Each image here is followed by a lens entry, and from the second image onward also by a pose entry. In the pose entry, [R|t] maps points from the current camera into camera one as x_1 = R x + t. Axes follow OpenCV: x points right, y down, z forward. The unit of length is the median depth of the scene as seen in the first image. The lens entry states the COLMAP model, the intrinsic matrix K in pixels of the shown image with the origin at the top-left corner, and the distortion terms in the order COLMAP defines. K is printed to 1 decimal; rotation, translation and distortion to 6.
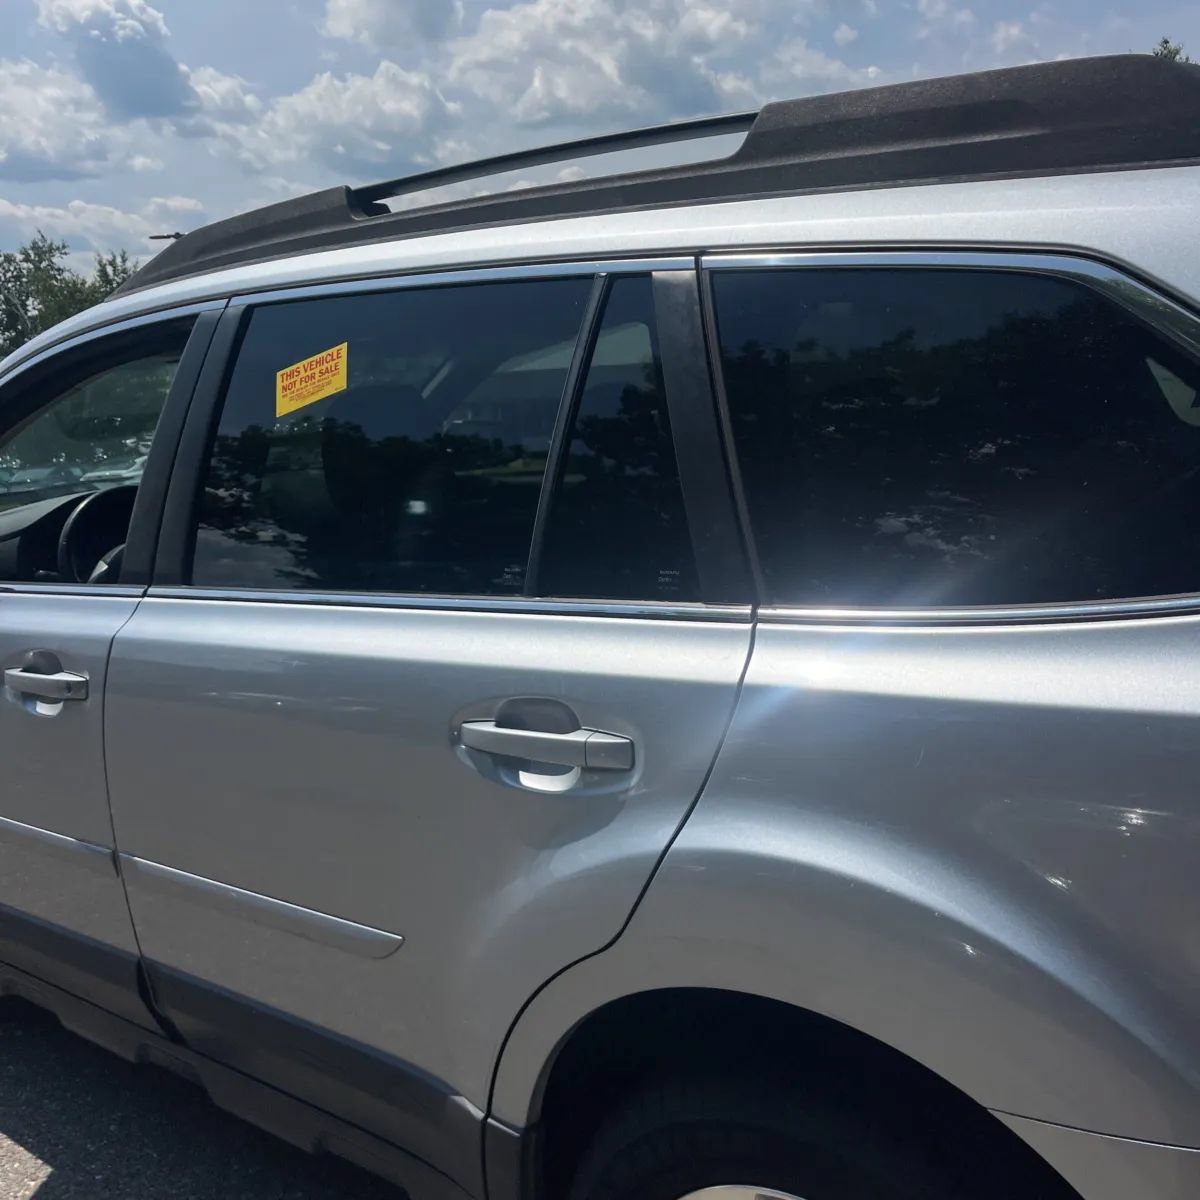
lens RADIAL K [[1220.8, 0, 604.4], [0, 1220.8, 607.7], [0, 0, 1]] dist [0.018814, 0.000000]
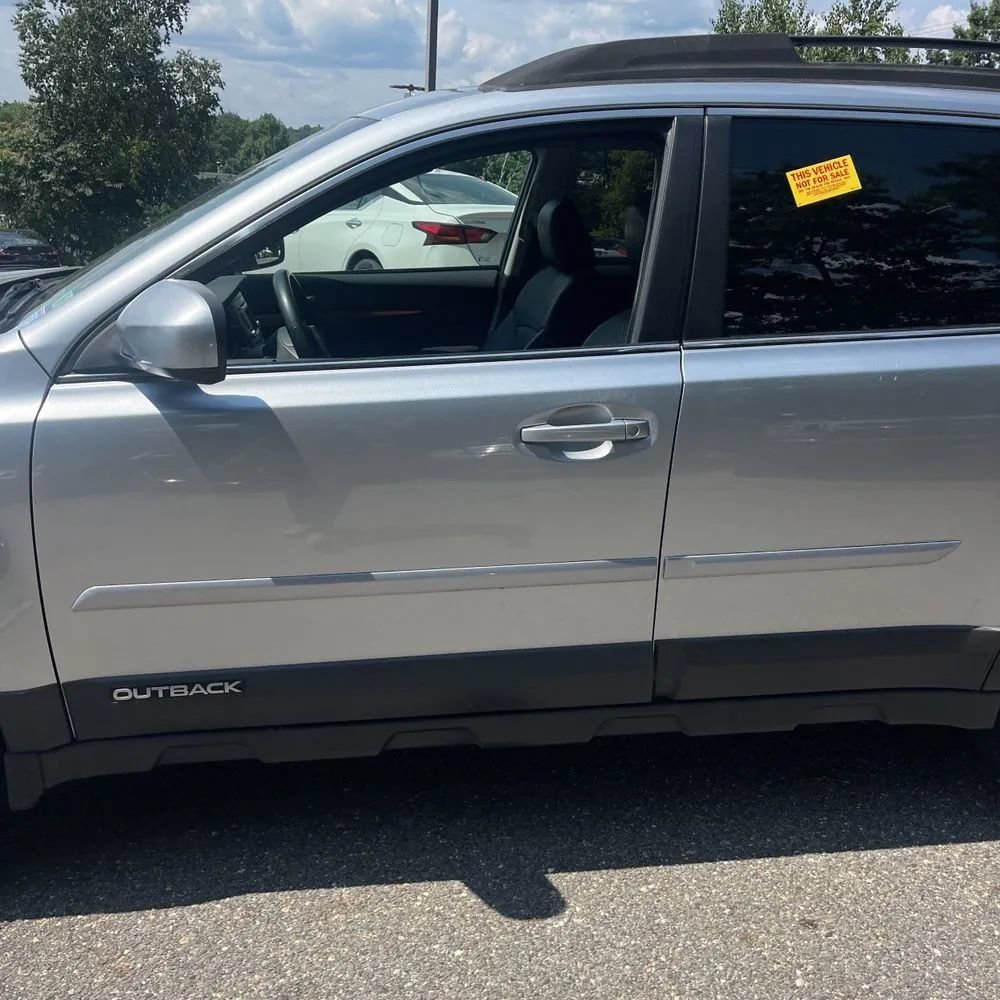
lens RADIAL K [[1017.3, 0, 473.6], [0, 1017.3, 516.1], [0, 0, 1]] dist [0.018814, 0.000000]
pose [[0.720665, -0.143129, 0.678348, -1.351354], [0.078129, 0.988991, 0.125670, 0.012682], [-0.688867, -0.037567, 0.723913, 0.419865]]
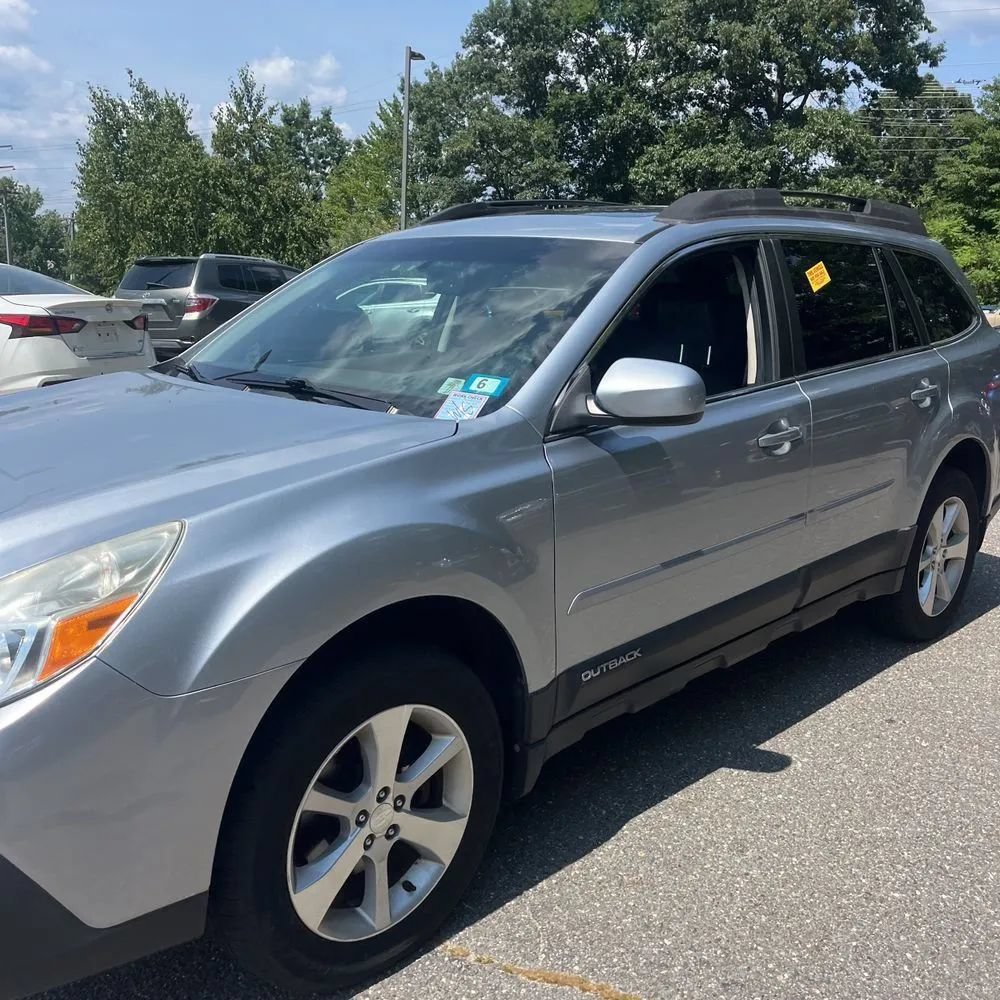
lens RADIAL K [[1017.3, 0, 497.2], [0, 1017.3, 501.6], [0, 0, 1]] dist [0.018814, 0.000000]
pose [[0.171432, -0.160379, 0.972054, -2.261852], [0.189958, 0.973528, 0.127121, -0.129282], [-0.966709, 0.162857, 0.197359, 1.258770]]
